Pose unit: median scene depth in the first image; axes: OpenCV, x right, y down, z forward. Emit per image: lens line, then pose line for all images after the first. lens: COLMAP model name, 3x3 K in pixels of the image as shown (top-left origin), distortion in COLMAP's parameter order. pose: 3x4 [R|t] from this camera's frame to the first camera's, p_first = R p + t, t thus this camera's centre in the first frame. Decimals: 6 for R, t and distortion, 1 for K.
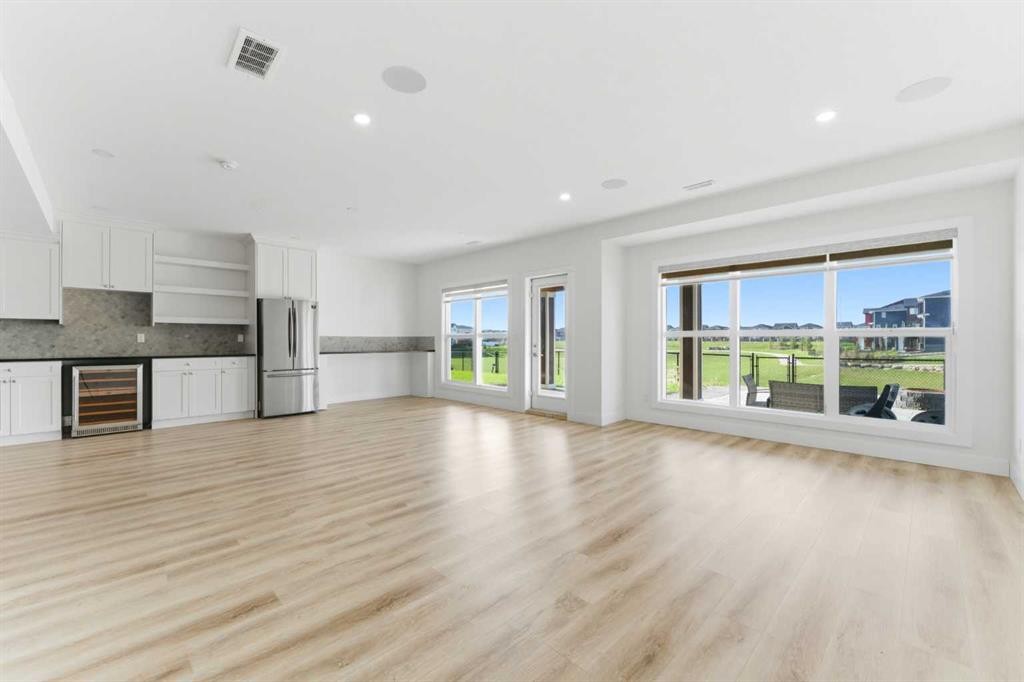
lens RADIAL K [[414.4, 0, 512.0], [0, 414.4, 341.0], [0, 0, 1]] dist [0.000375, -0.000054]
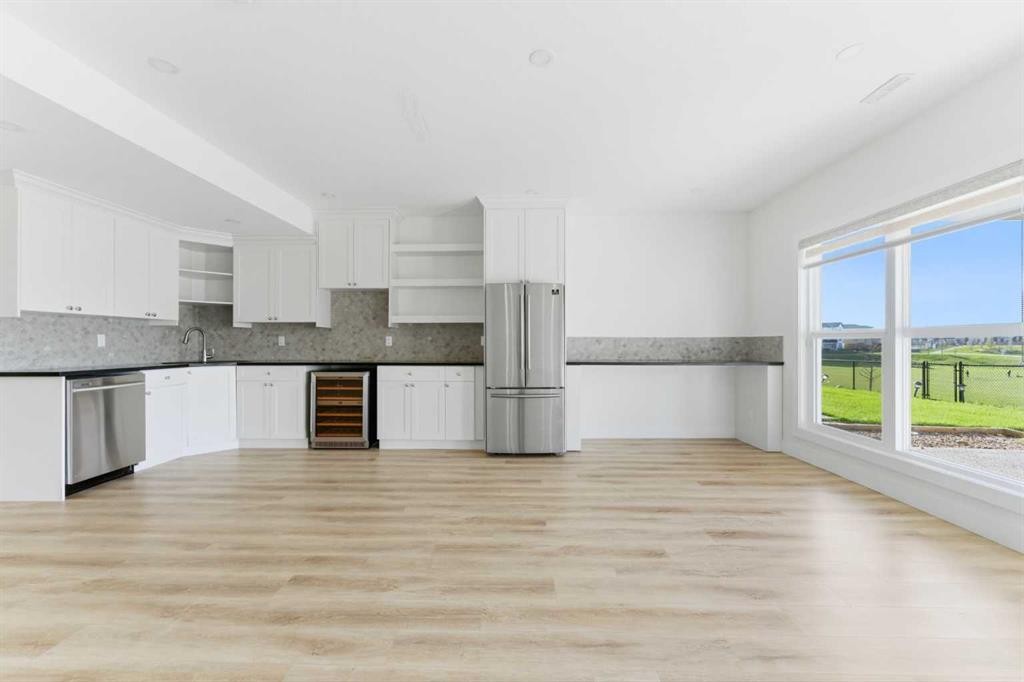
lens RADIAL K [[414.4, 0, 512.0], [0, 414.4, 341.0], [0, 0, 1]] dist [0.000375, -0.000054]
pose [[0.691314, -0.004459, -0.722541, -0.065343], [-0.001719, 0.999968, -0.007817, -0.000749], [0.722552, 0.006646, 0.691284, 0.566043]]
